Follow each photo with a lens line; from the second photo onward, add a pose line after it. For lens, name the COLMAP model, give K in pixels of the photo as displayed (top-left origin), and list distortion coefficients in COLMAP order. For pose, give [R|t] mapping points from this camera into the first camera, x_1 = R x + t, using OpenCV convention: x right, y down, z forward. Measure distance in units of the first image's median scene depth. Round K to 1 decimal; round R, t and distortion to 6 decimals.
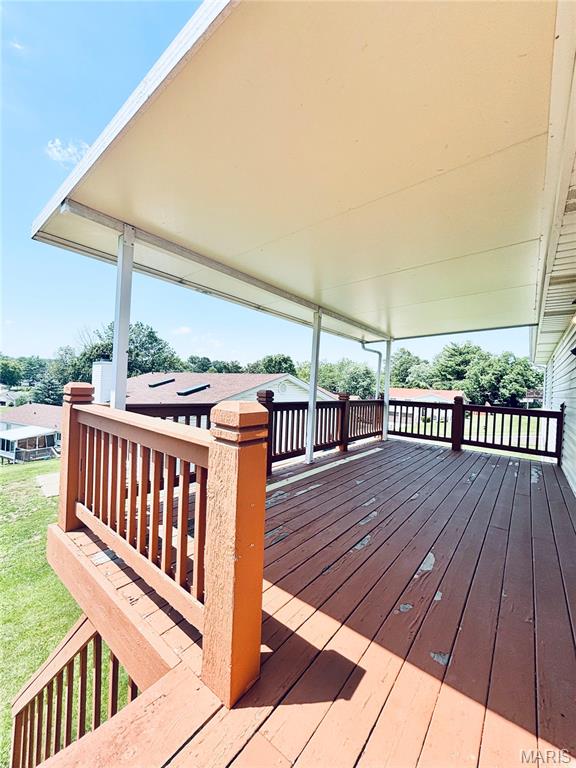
lens RADIAL K [[309.0, 0, 288.0], [0, 309.0, 384.0], [0, 0, 1]] dist [0.000447, 0.000114]
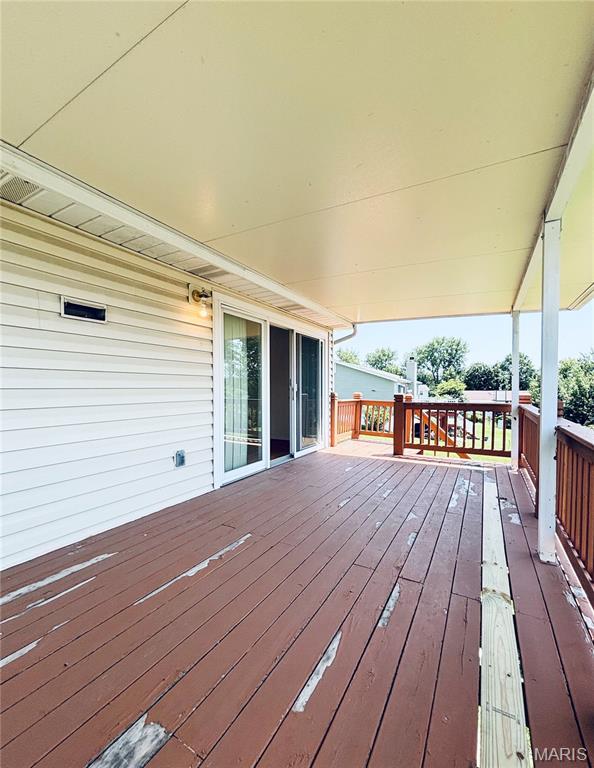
lens RADIAL K [[327.5, 0, 297.0], [0, 327.5, 384.0], [0, 0, 1]] dist [0.000030, -0.000001]
pose [[-0.988585, -0.049542, -0.142285, 0.741015], [-0.050242, 0.998736, 0.001327, 0.014246], [0.142039, 0.008460, -0.989825, 2.038579]]
